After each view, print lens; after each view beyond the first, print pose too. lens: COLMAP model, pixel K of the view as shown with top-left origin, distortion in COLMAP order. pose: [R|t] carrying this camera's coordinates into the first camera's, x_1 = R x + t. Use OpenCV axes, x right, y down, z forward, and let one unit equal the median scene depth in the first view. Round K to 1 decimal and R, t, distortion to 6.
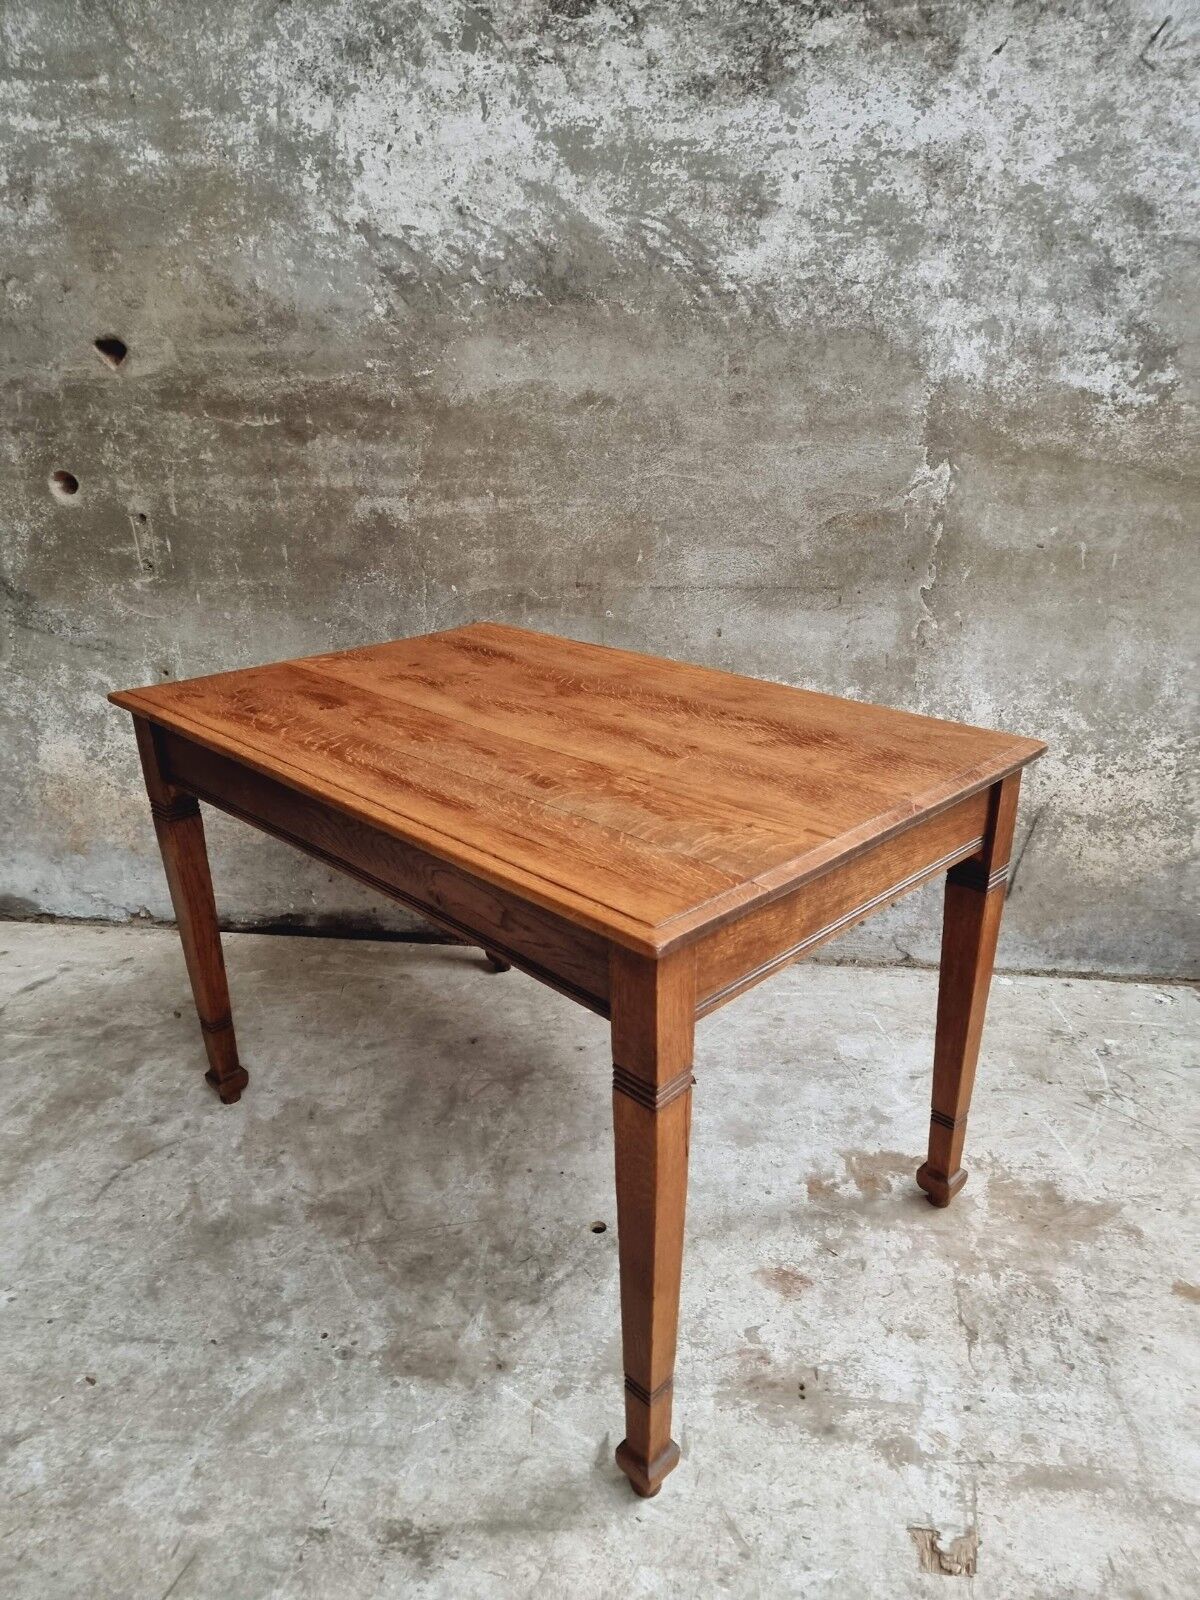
lens RADIAL K [[1115.7, 0, 603.9], [0, 1115.7, 804.3], [0, 0, 1]] dist [0.078651, -0.070061]
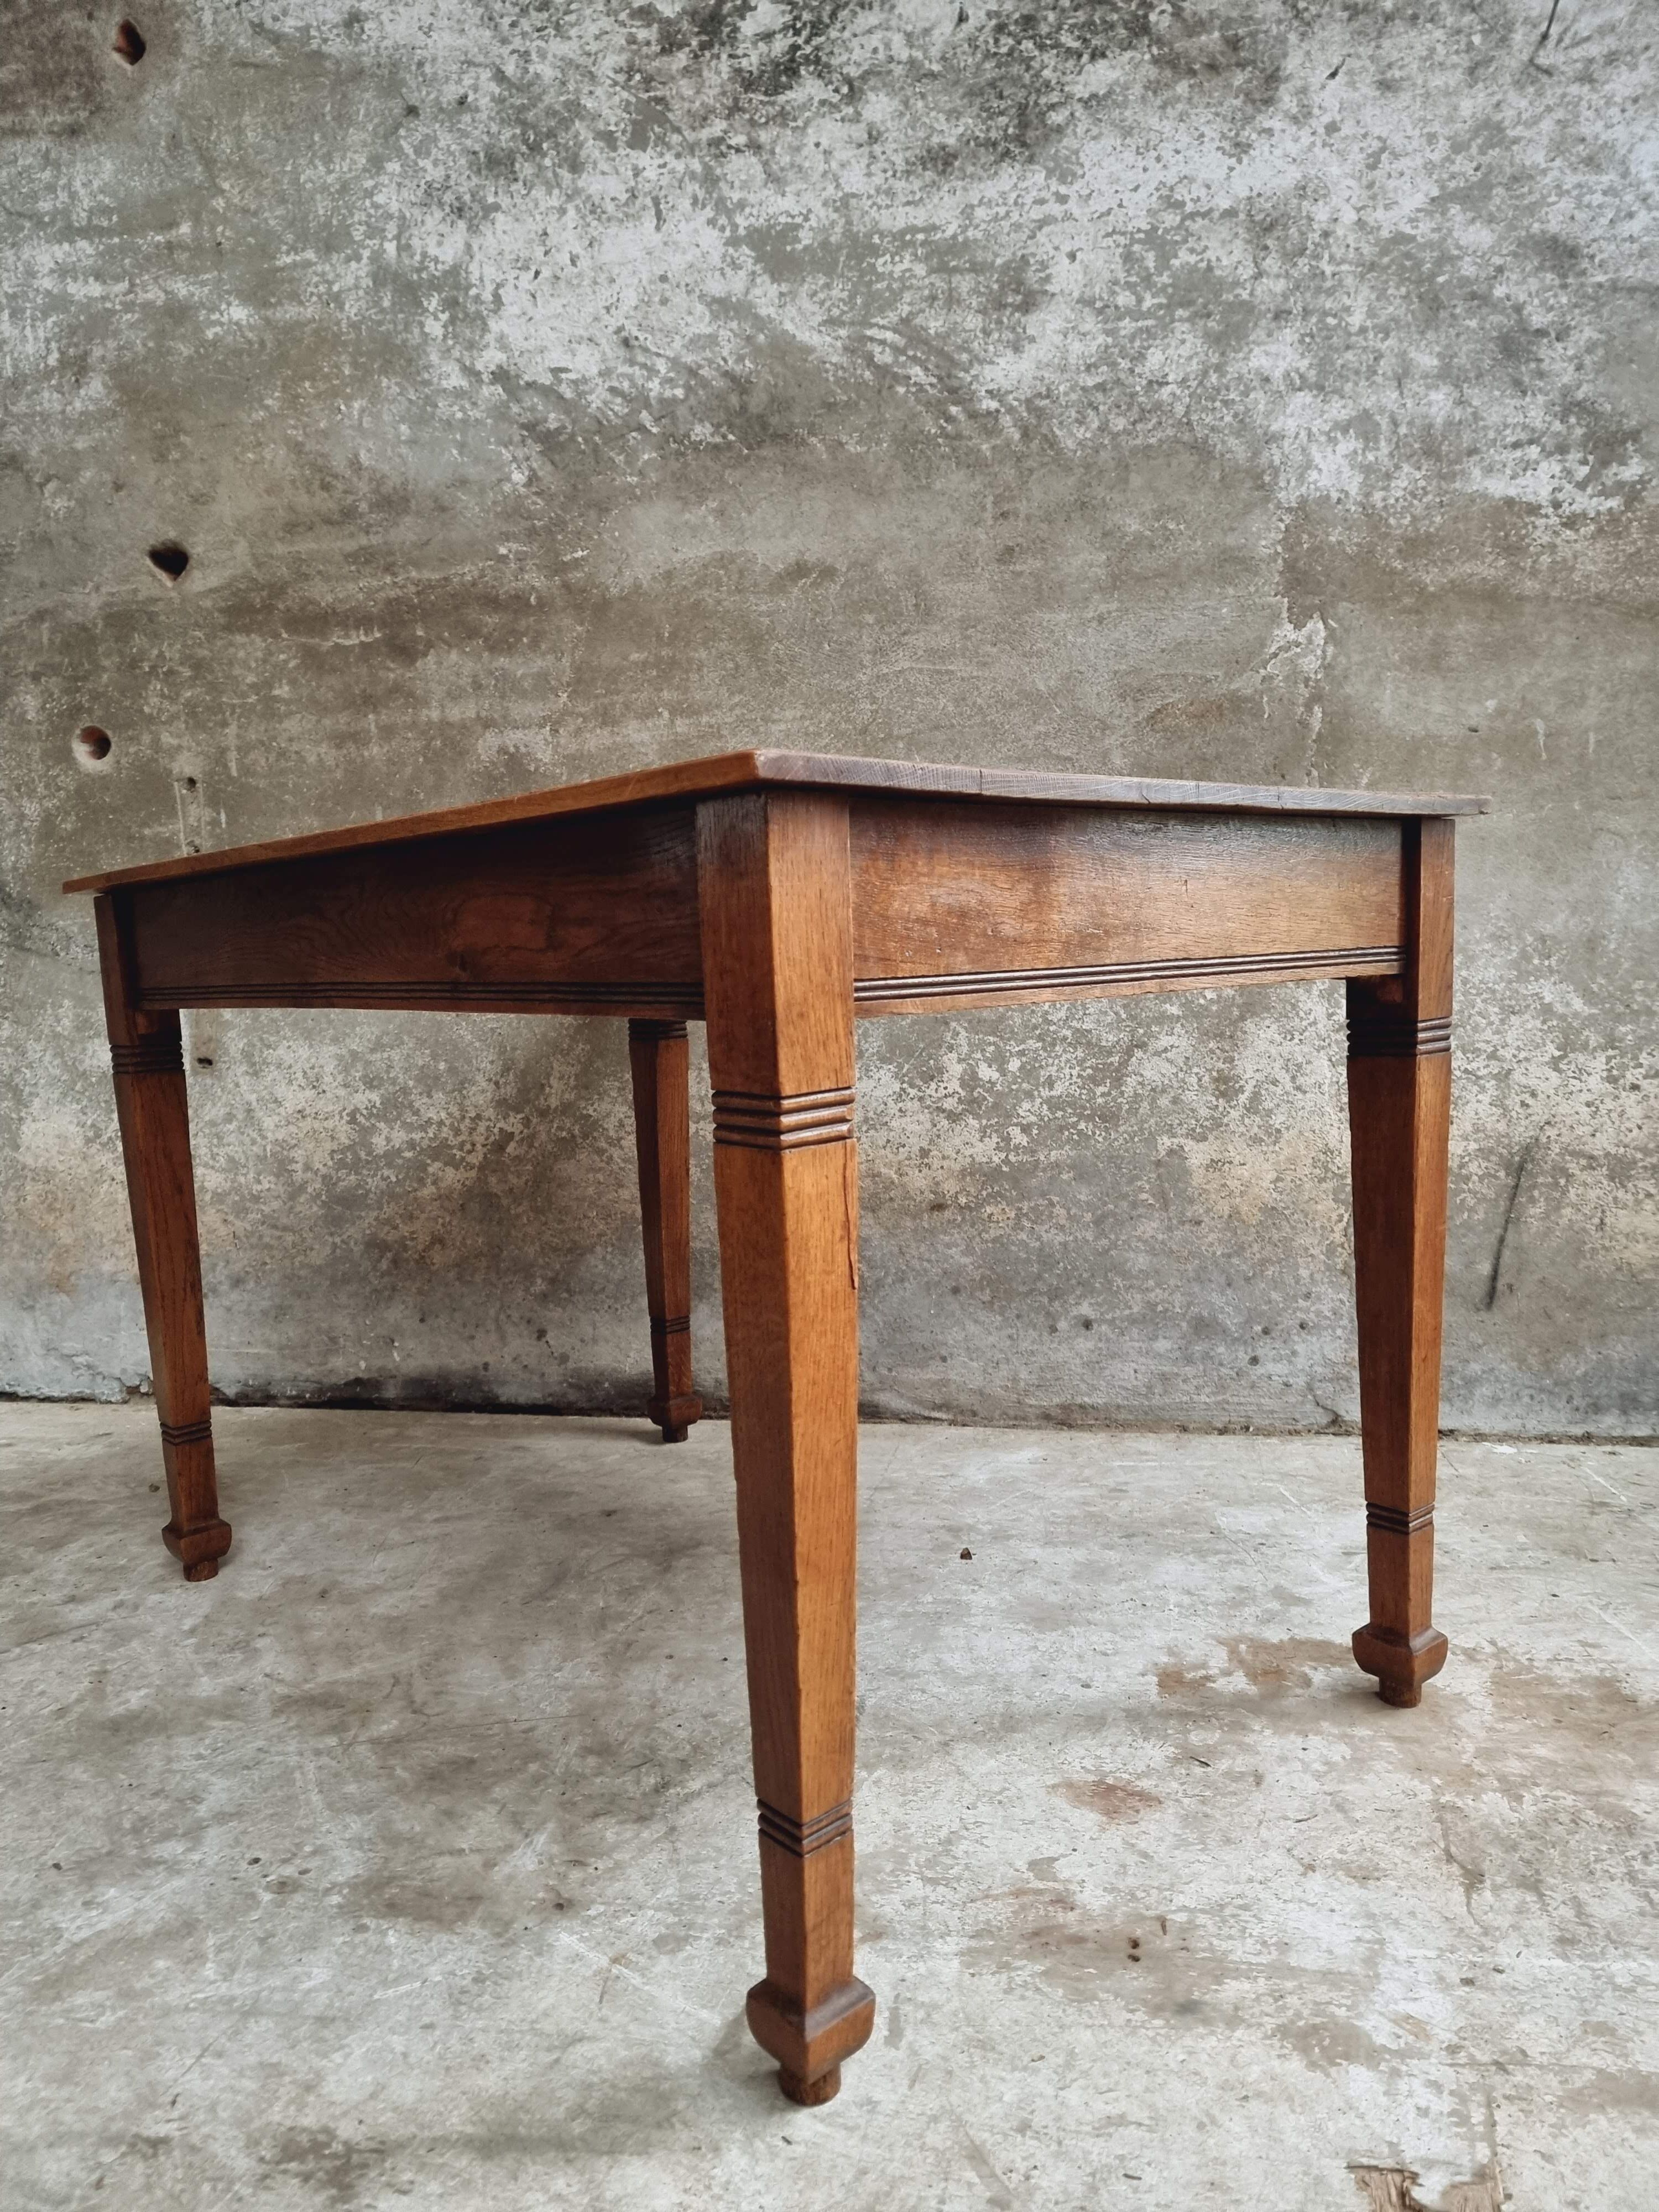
lens RADIAL K [[1542.0, 0, 810.1], [0, 1542.0, 1118.3], [0, 0, 1]] dist [0.078085, -0.073055]
pose [[0.997124, -0.016578, -0.073955, 0.063826], [-0.003815, 0.963569, -0.267433, 0.252480], [0.075694, 0.266946, 0.960734, 0.153726]]
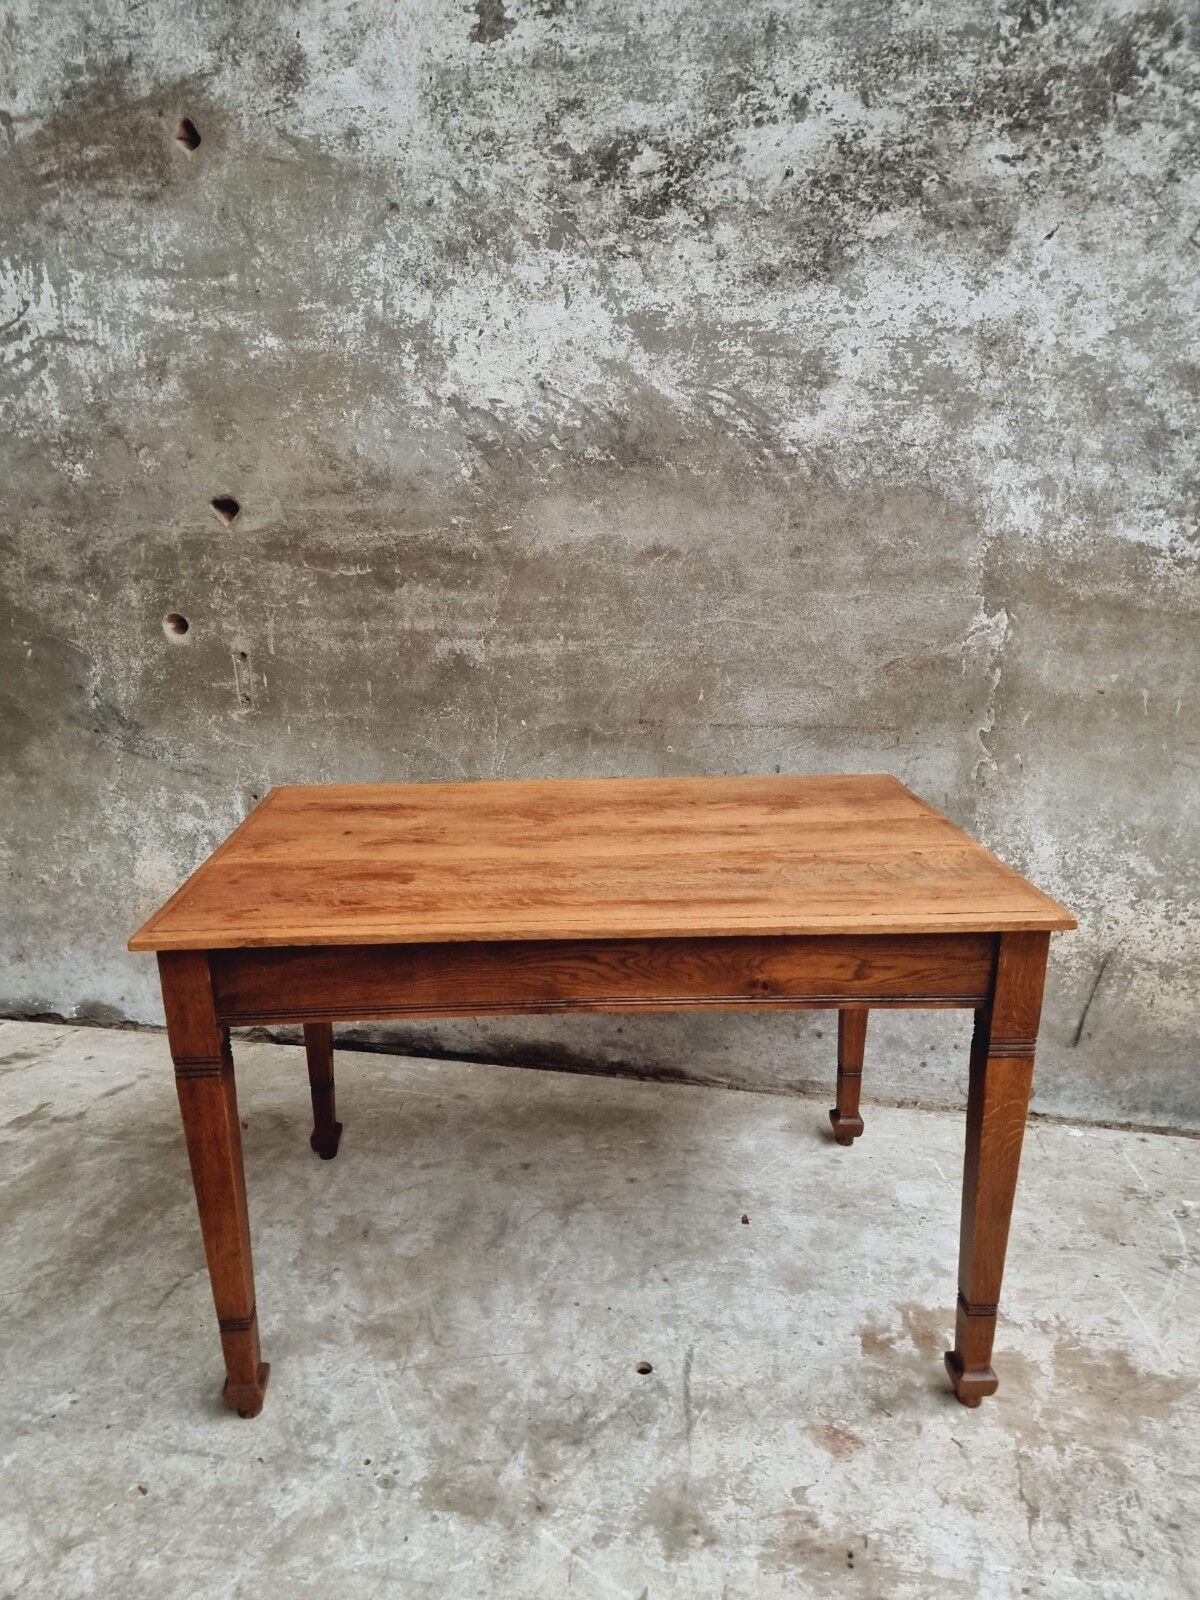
lens RADIAL K [[1111.9, 0, 572.9], [0, 1111.9, 810.5], [0, 0, 1]] dist [0.080957, -0.072620]
pose [[0.995780, 0.022266, -0.089032, 0.008681], [-0.031244, 0.994420, -0.100763, -0.007444], [0.086291, 0.103120, 0.990919, -0.030123]]
